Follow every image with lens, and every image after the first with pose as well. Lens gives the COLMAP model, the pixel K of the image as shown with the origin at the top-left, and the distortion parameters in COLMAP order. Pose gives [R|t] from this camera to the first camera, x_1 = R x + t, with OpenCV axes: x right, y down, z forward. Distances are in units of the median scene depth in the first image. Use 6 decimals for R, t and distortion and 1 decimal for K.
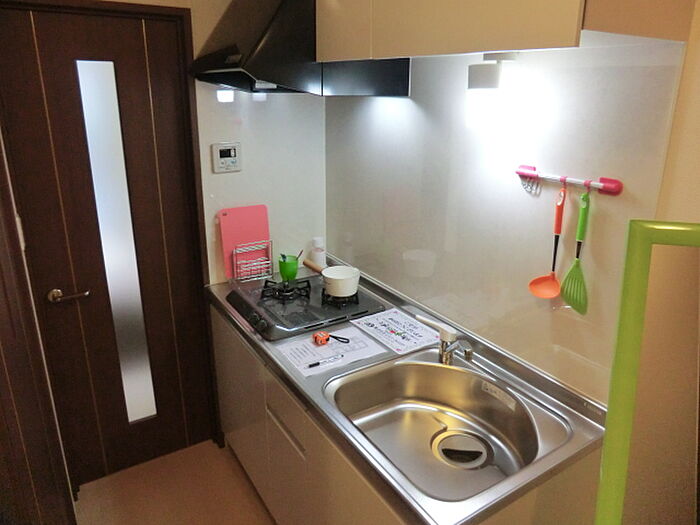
lens RADIAL K [[514.4, 0, 351.3], [0, 514.4, 259.0], [0, 0, 1]] dist [-0.081975, 0.066624]
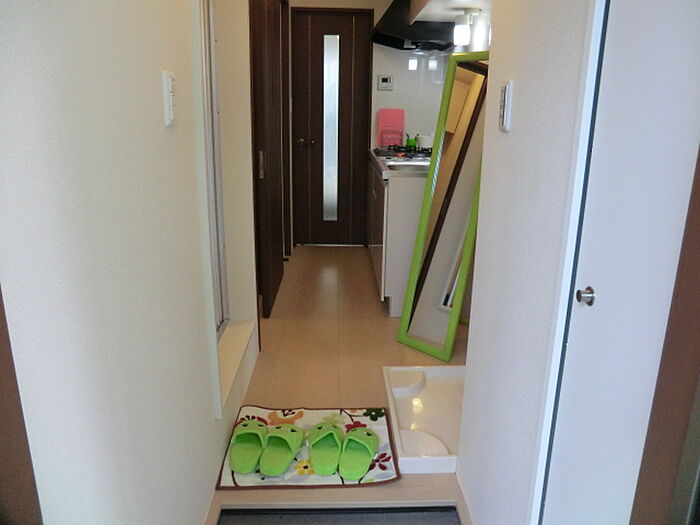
lens RADIAL K [[514.4, 0, 351.3], [0, 514.4, 257.7], [0, 0, 1]] dist [-0.081975, 0.066624]
pose [[0.856379, 0.143078, -0.496128, 0.849456], [-0.166777, 0.985988, -0.003530, 0.590950], [0.488671, 0.085766, 0.868242, -0.853008]]
